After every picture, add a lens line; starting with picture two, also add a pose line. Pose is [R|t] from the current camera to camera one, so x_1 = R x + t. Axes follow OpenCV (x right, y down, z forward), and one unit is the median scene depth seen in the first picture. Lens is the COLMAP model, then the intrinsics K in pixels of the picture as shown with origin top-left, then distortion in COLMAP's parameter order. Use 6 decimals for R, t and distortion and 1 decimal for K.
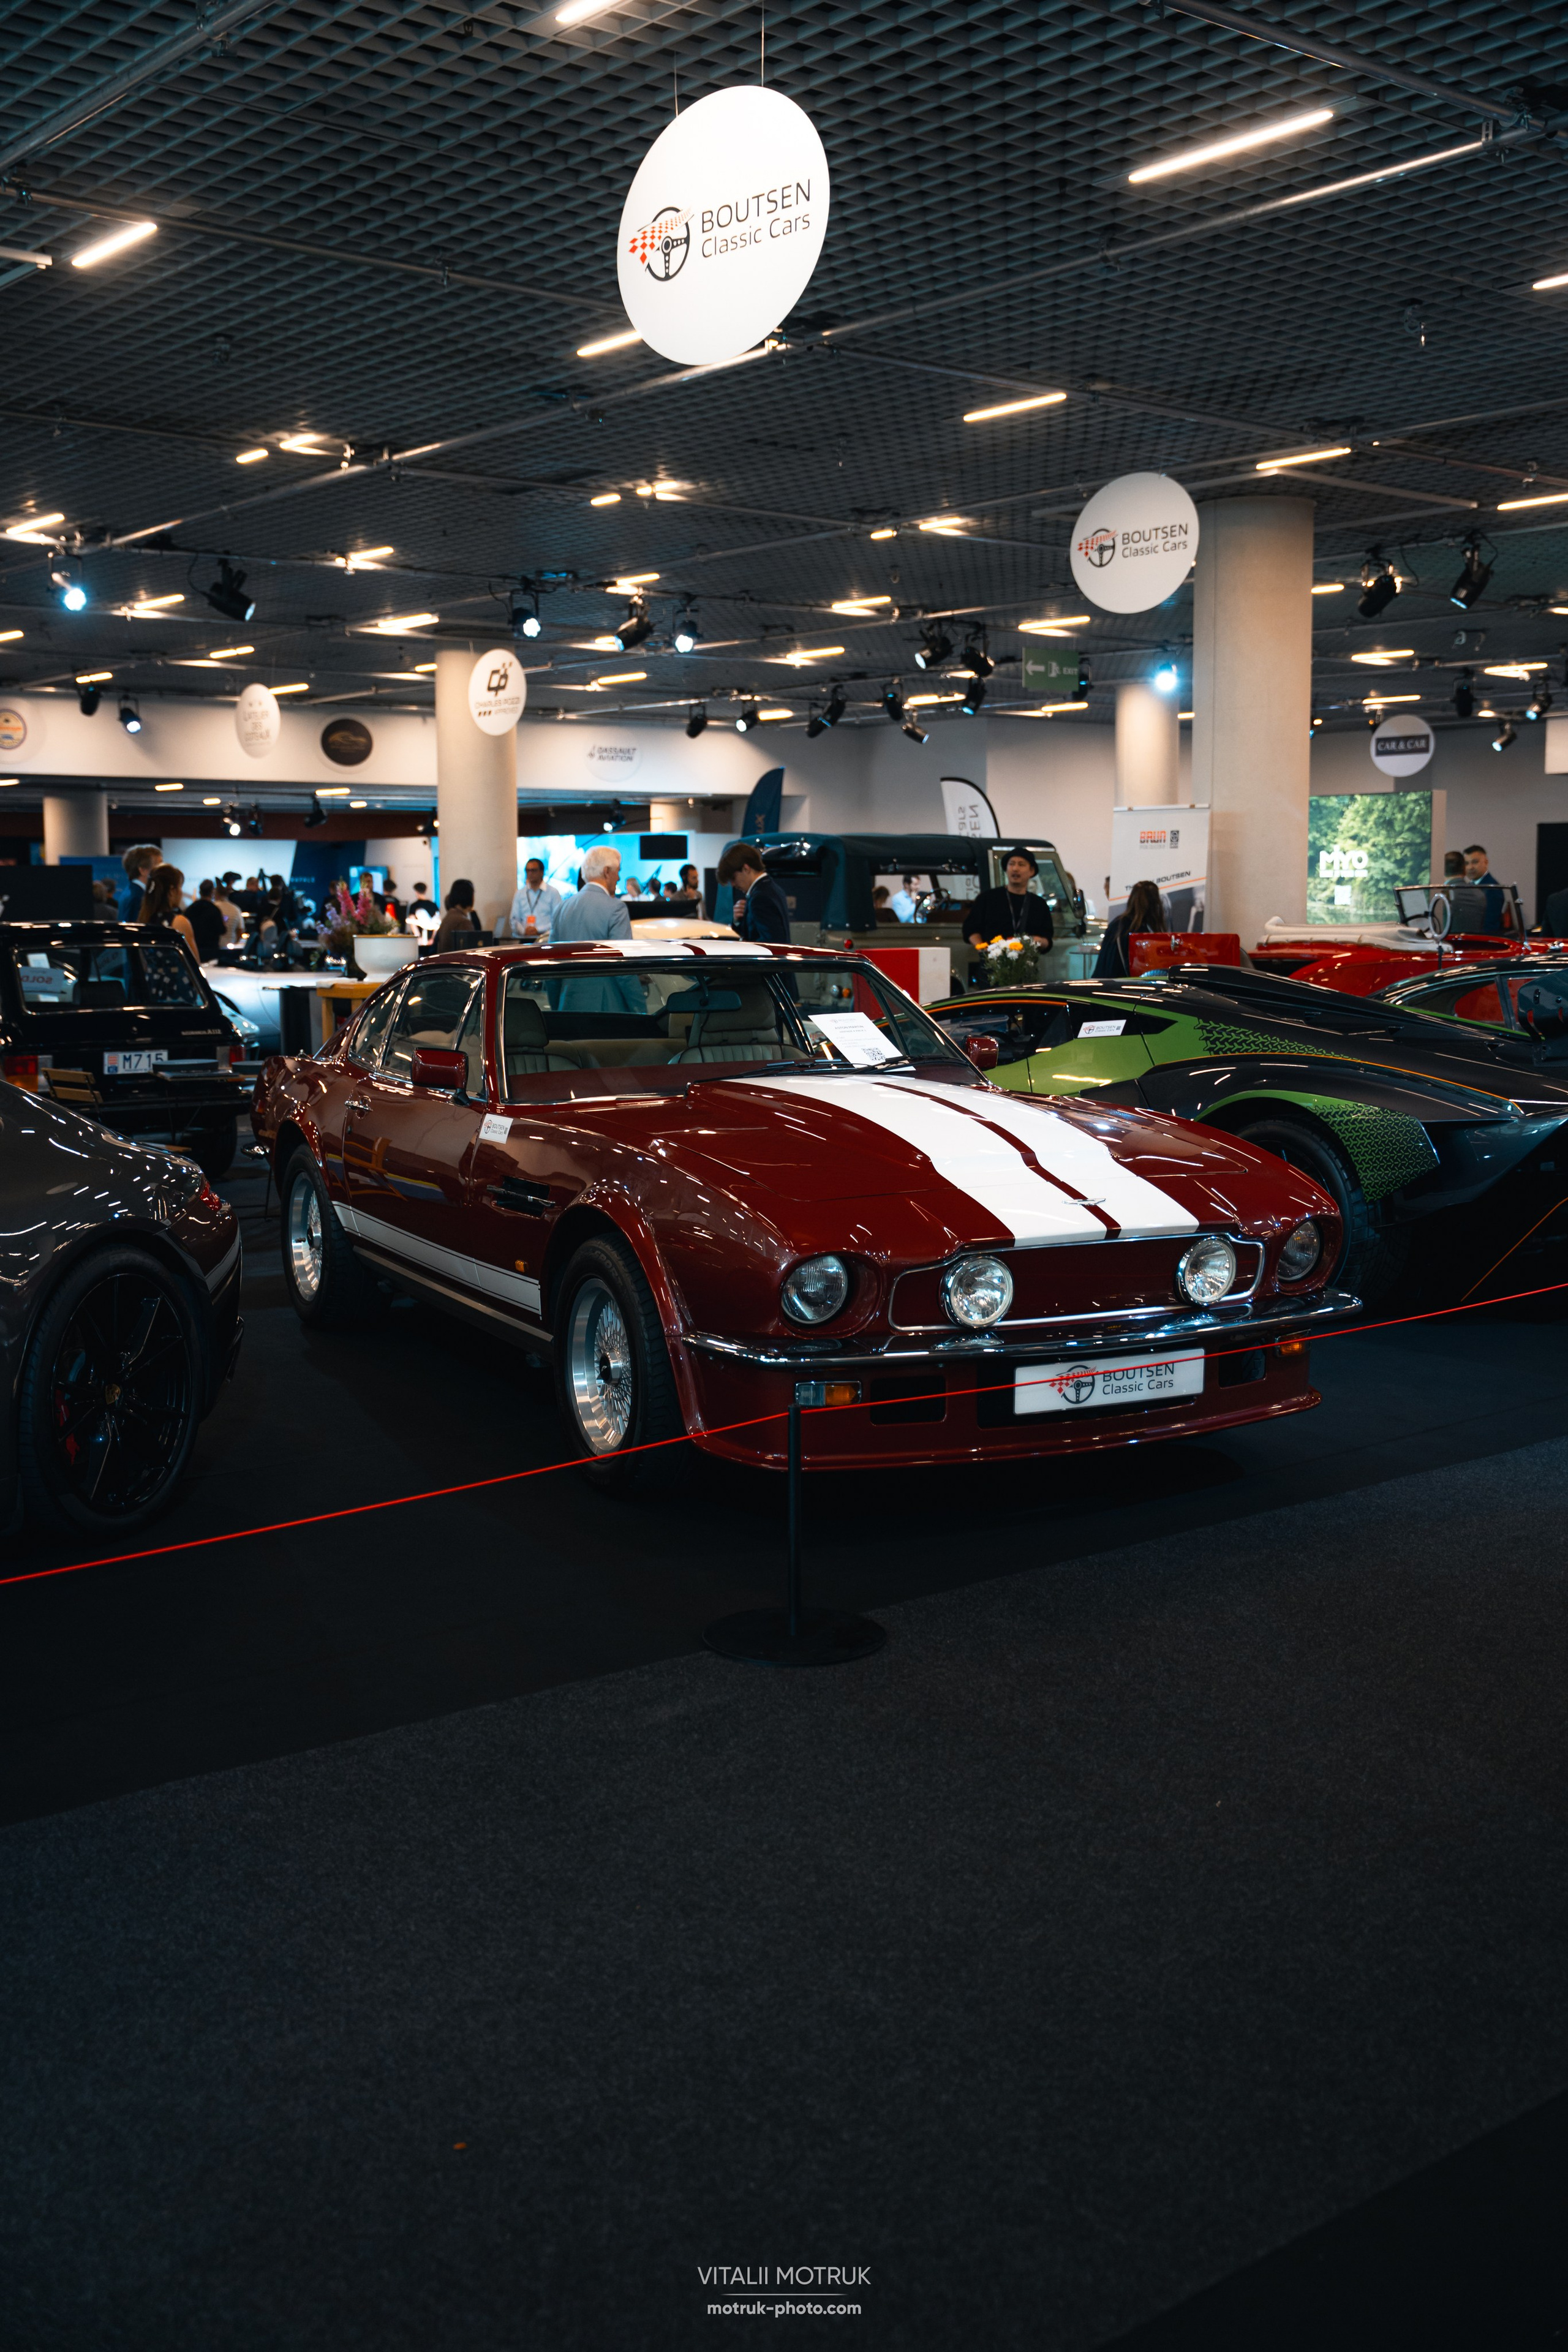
lens RADIAL K [[2404.0, 0, 802.3], [0, 2404.0, 1169.3], [0, 0, 1]] dist [0.017236, 0.000000]
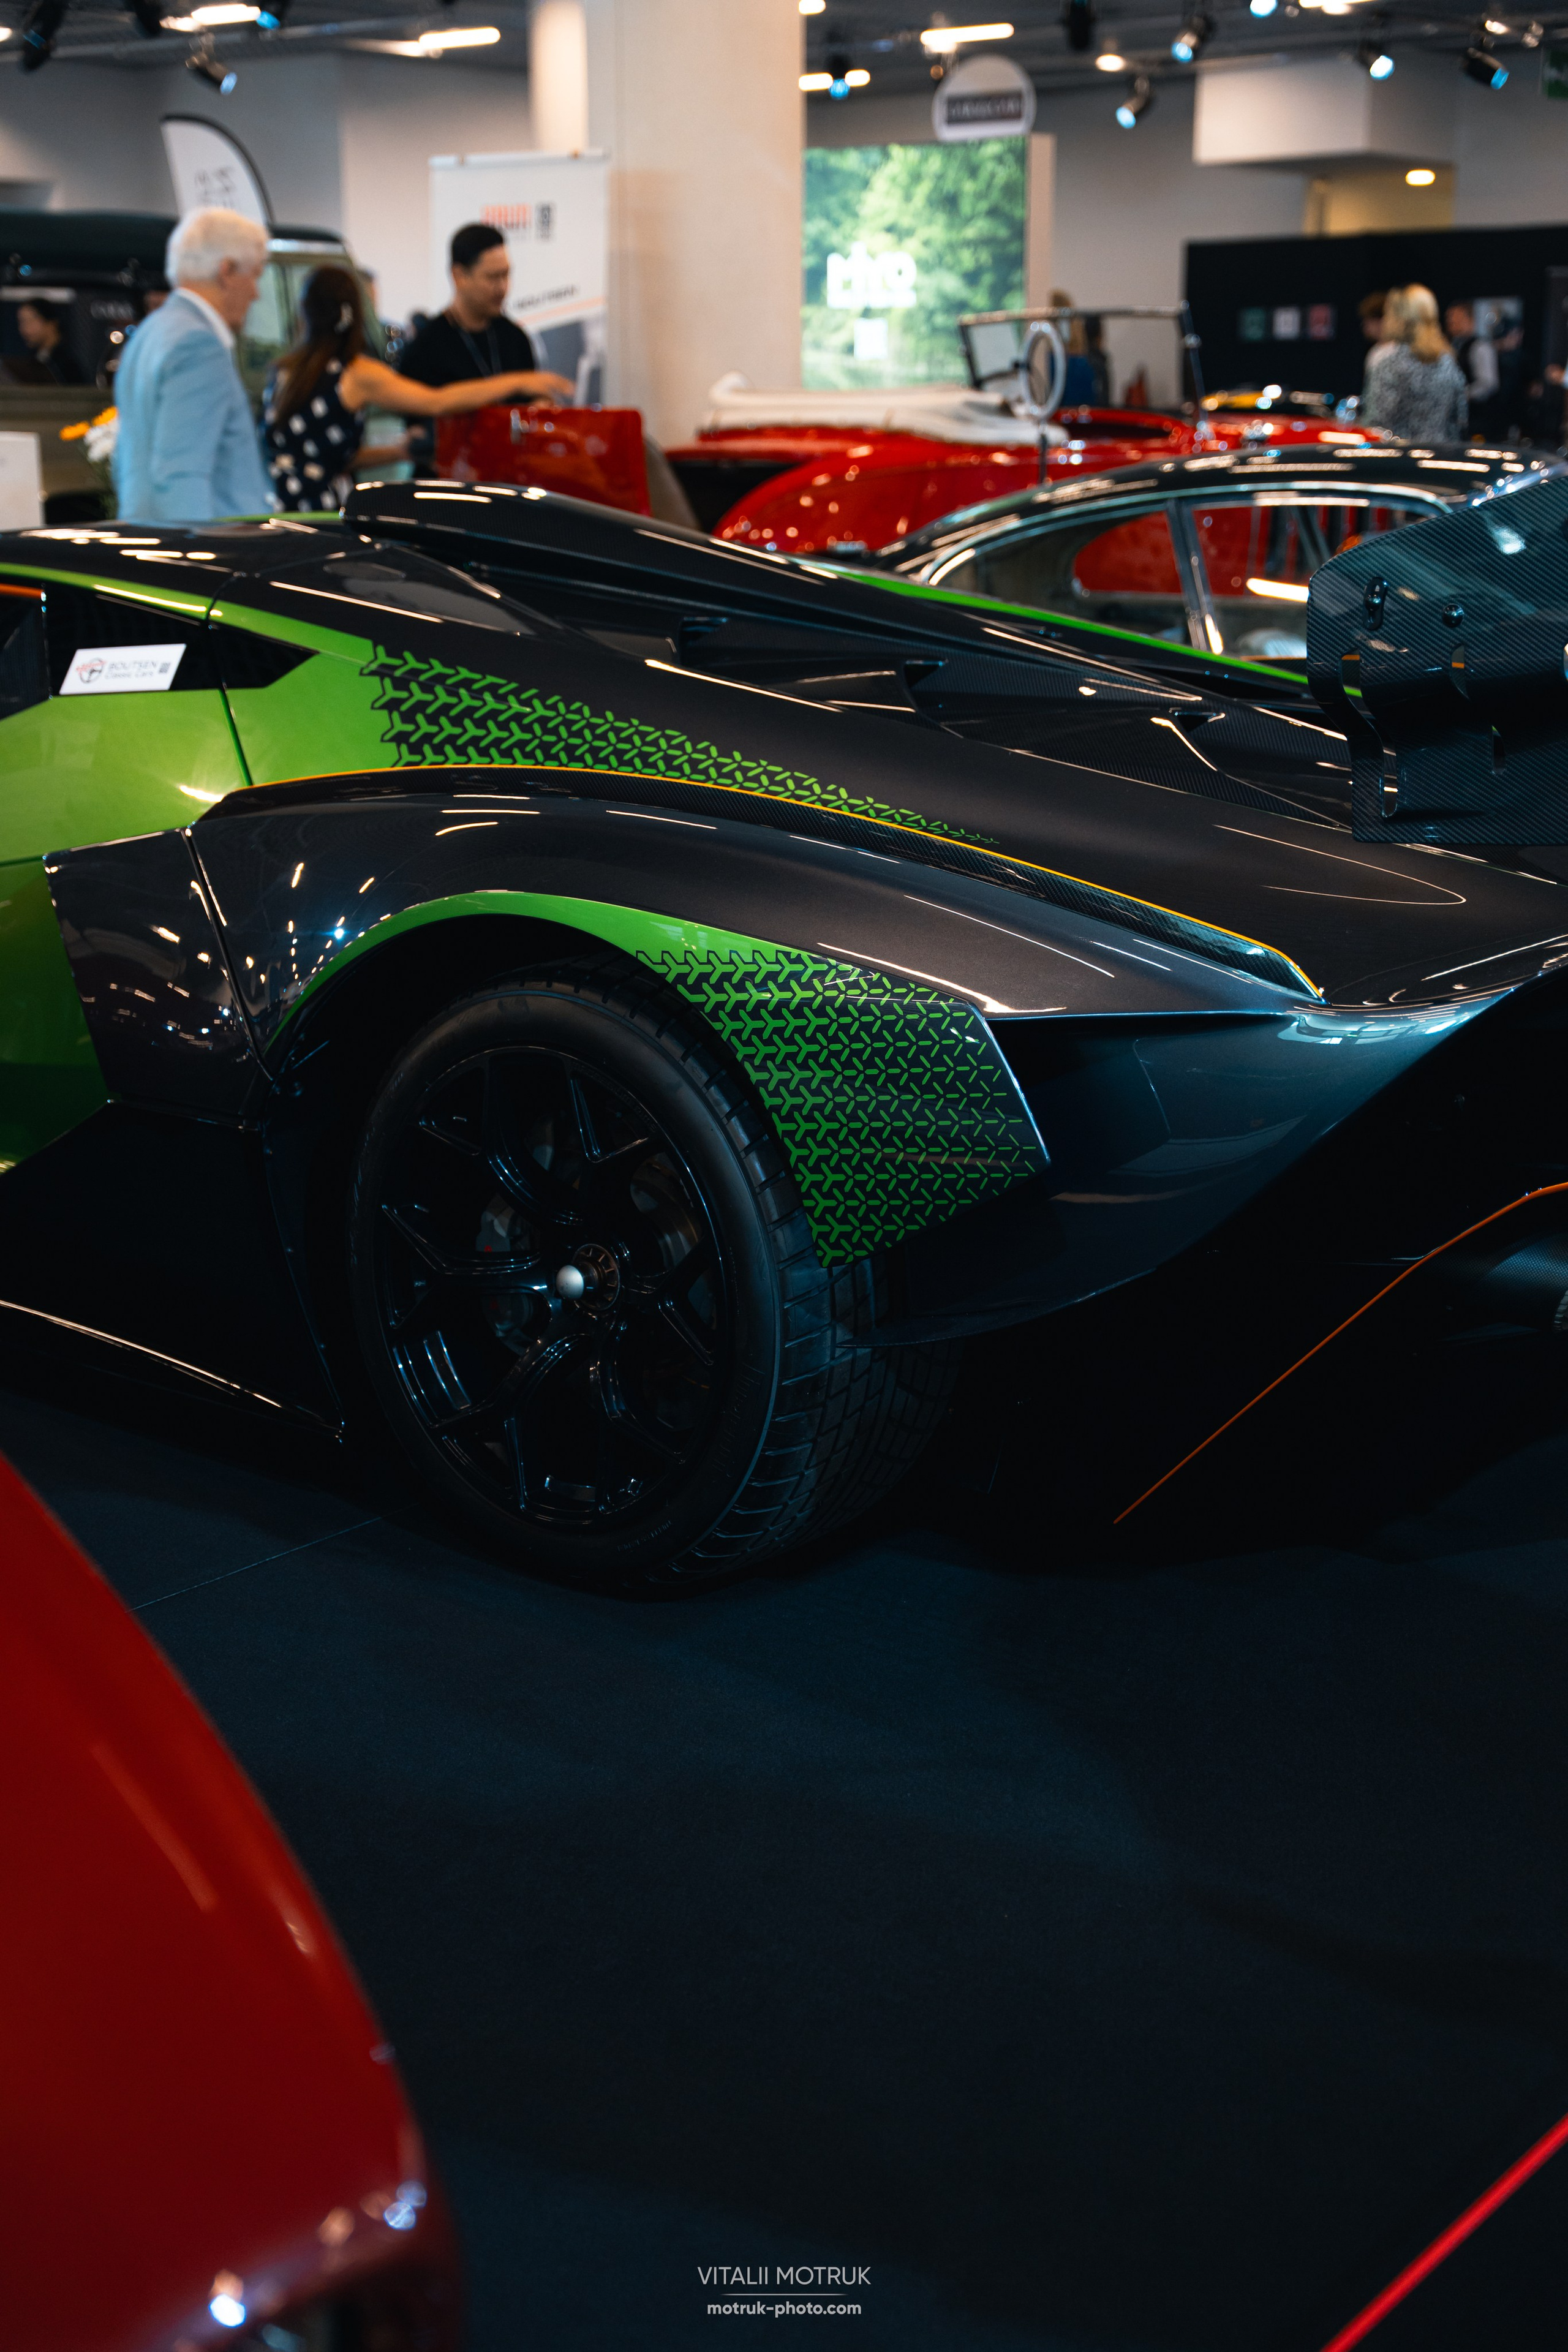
lens RADIAL K [[3126.8, 0, 771.9], [0, 3126.8, 1178.6], [0, 0, 1]] dist [0.099741, 0.000000]
pose [[0.984760, -0.042142, 0.168738, 0.079150], [0.018397, 0.989997, 0.139882, -0.027230], [-0.172946, -0.134646, 0.975685, 0.299852]]
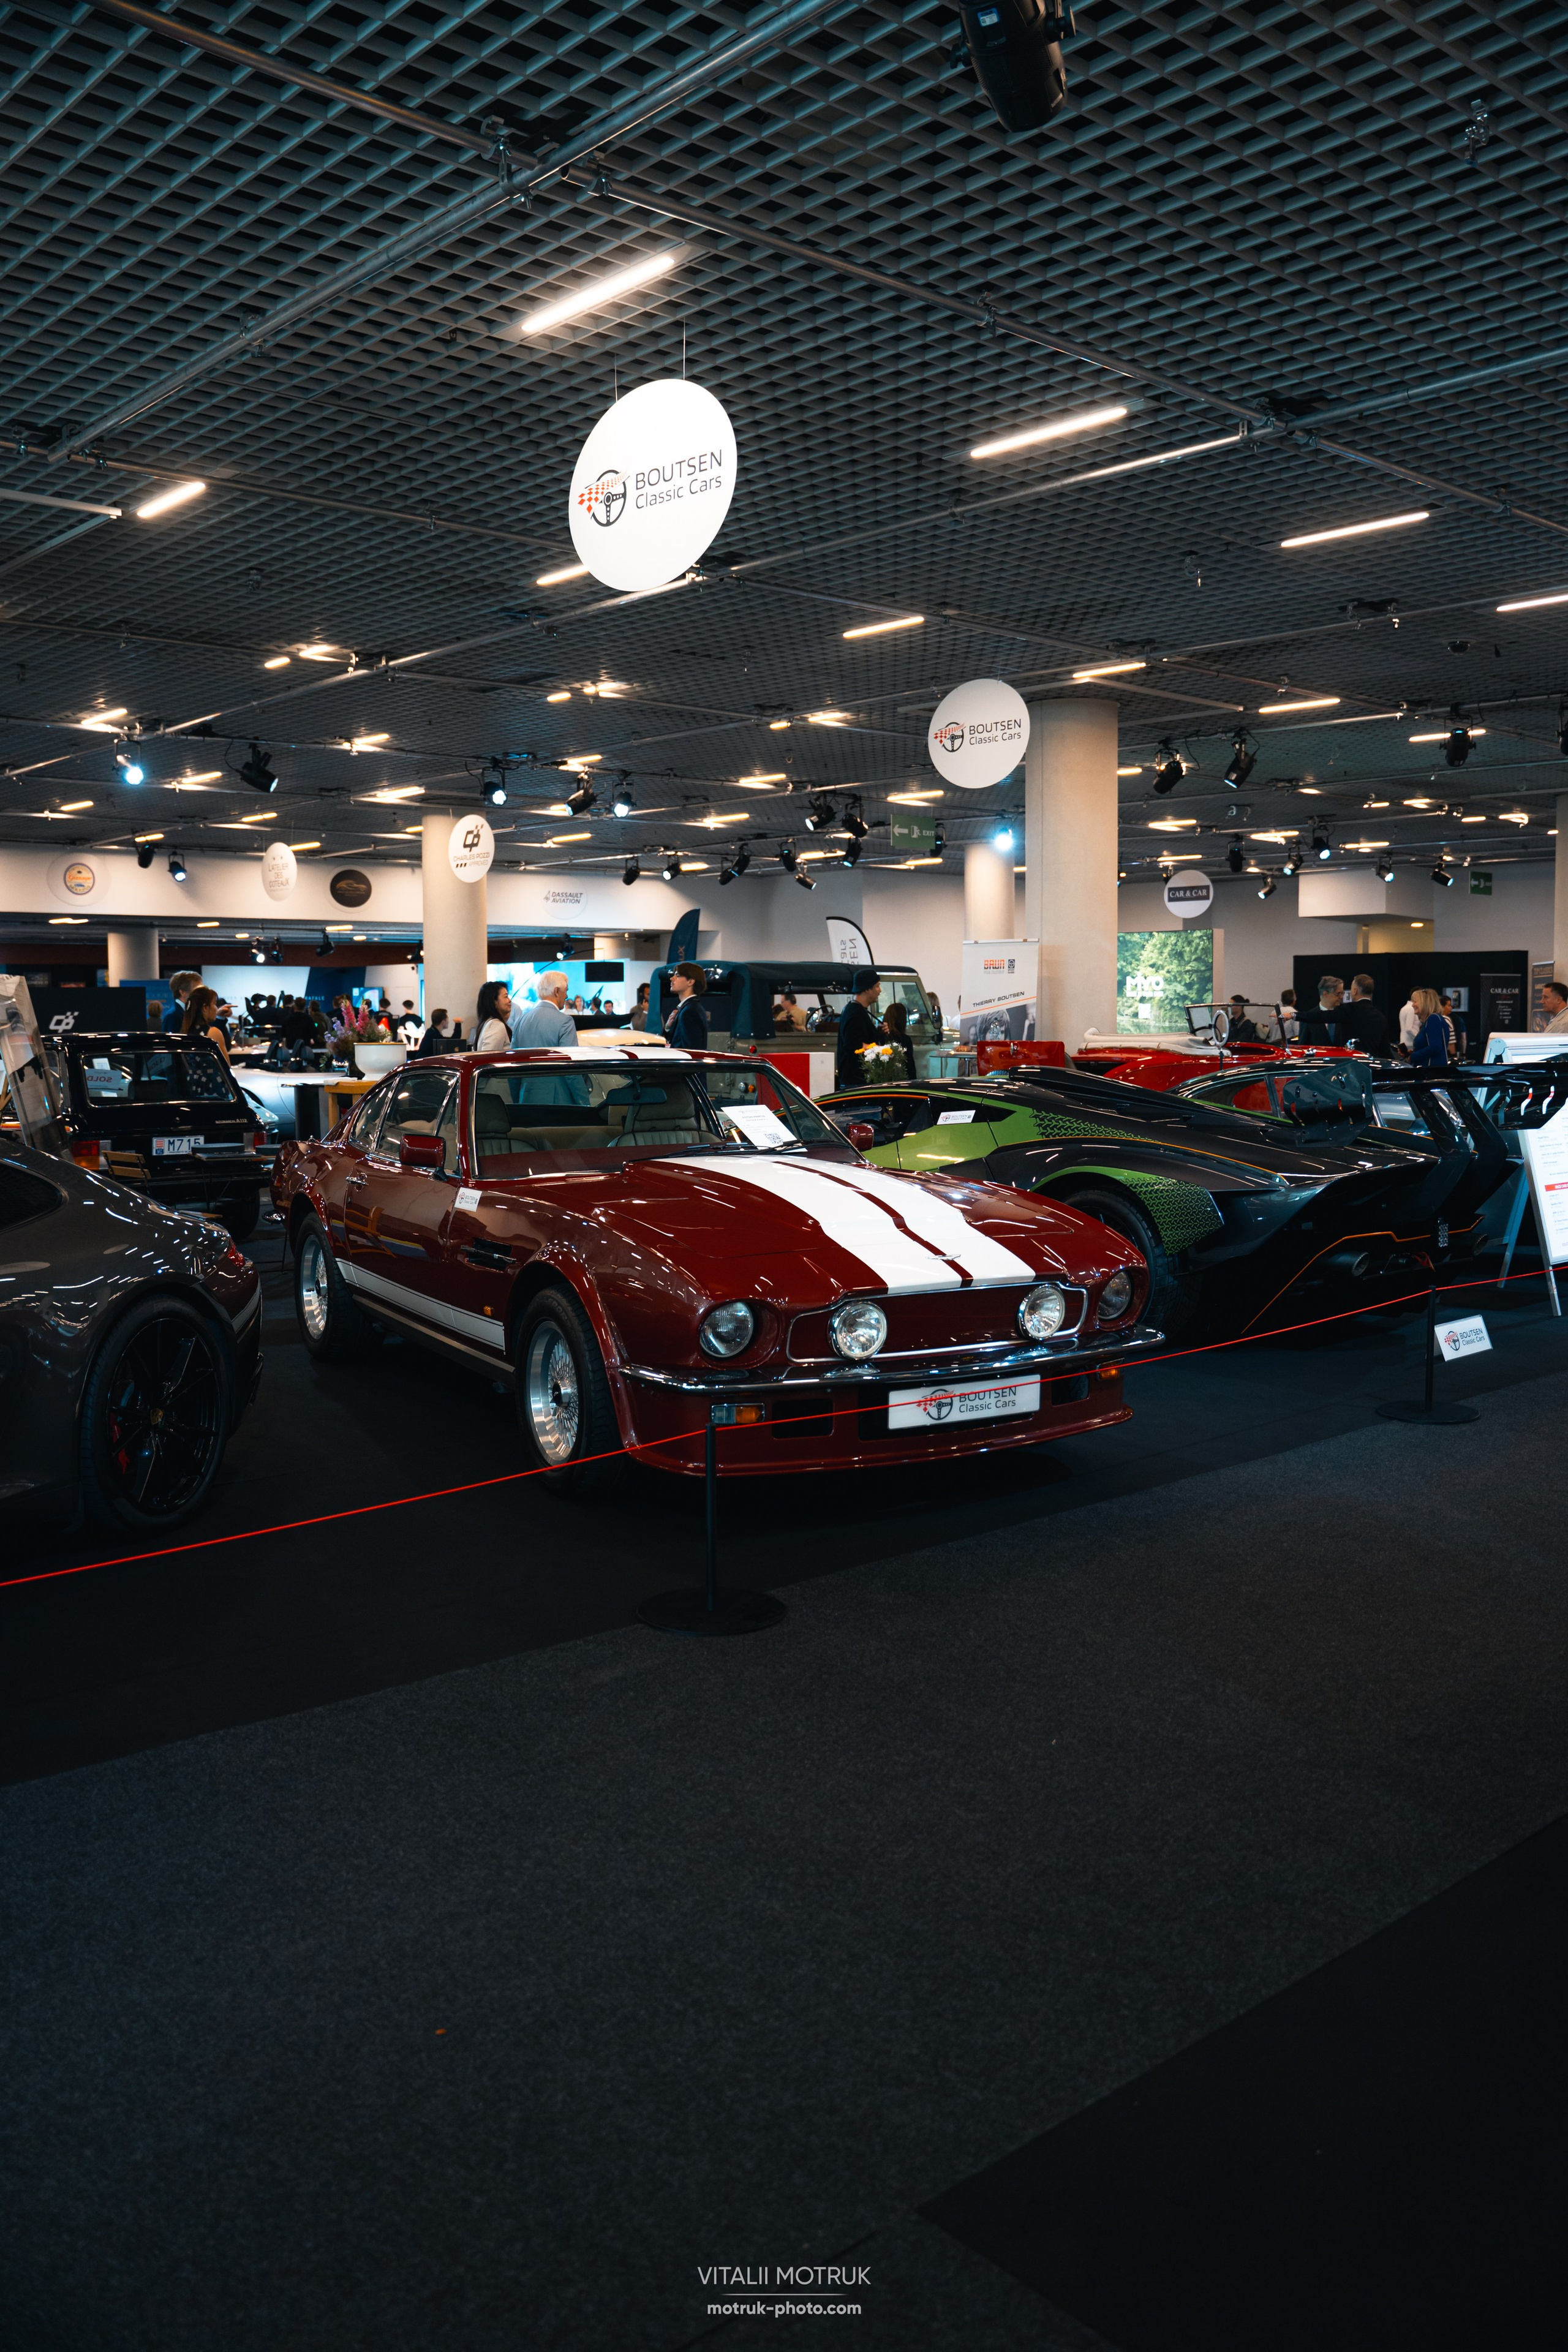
lens RADIAL K [[1927.5, 0, 800.1], [0, 1927.5, 1173.2], [0, 0, 1]] dist [-0.071123, 0.013708]
pose [[0.999056, -0.002710, 0.043347, 0.000007], [0.003961, 0.999577, -0.028821, -0.000506], [-0.043250, 0.028966, 0.998644, 0.003120]]
